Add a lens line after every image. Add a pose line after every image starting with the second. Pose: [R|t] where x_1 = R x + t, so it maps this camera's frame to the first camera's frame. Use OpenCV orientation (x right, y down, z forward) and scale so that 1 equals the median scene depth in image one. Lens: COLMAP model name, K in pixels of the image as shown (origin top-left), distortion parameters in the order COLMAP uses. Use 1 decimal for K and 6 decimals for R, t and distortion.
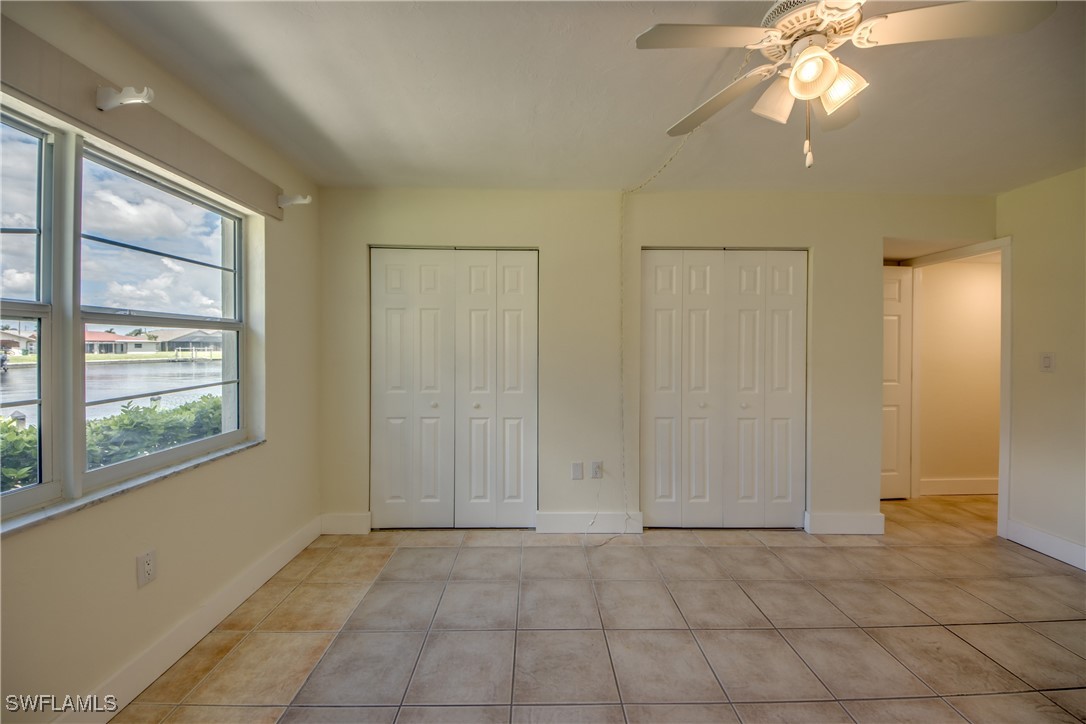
lens RADIAL K [[424.3, 0, 541.7], [0, 424.3, 348.7], [0, 0, 1]] dist [0.025047, -0.018913]
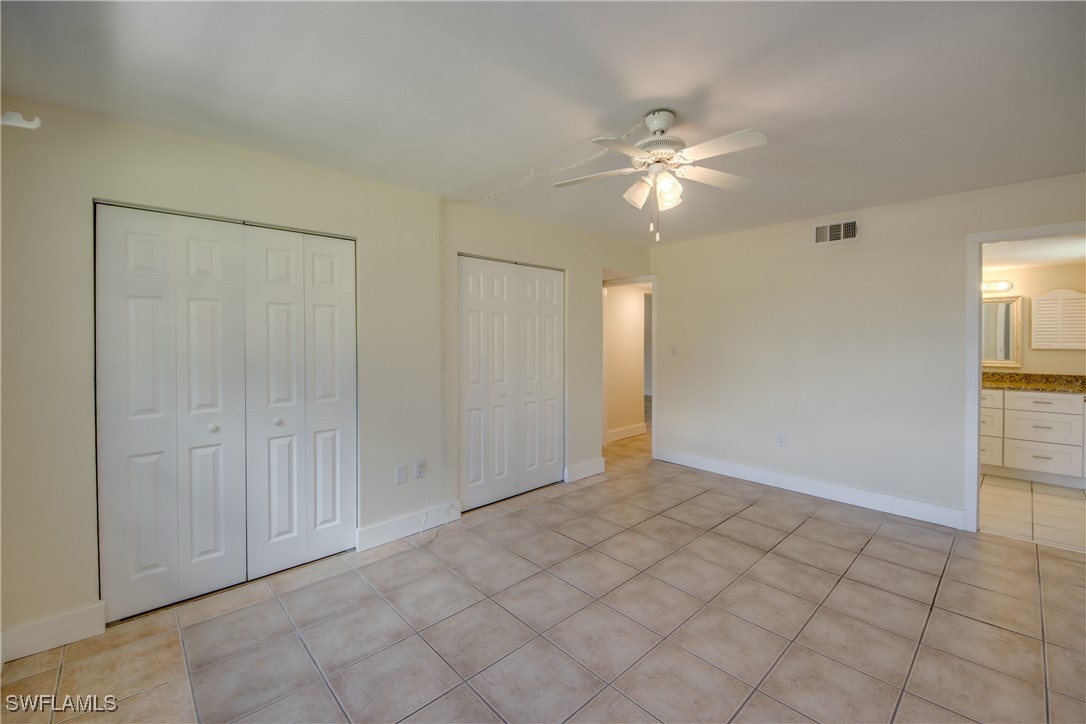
lens RADIAL K [[449.2, 0, 546.5], [0, 449.2, 349.1], [0, 0, 1]] dist [0.063665, -0.049512]
pose [[0.734947, -0.023916, 0.677703, -0.398323], [0.021875, 0.999694, 0.011556, -0.004197], [-0.677772, 0.006332, 0.735245, 0.008974]]
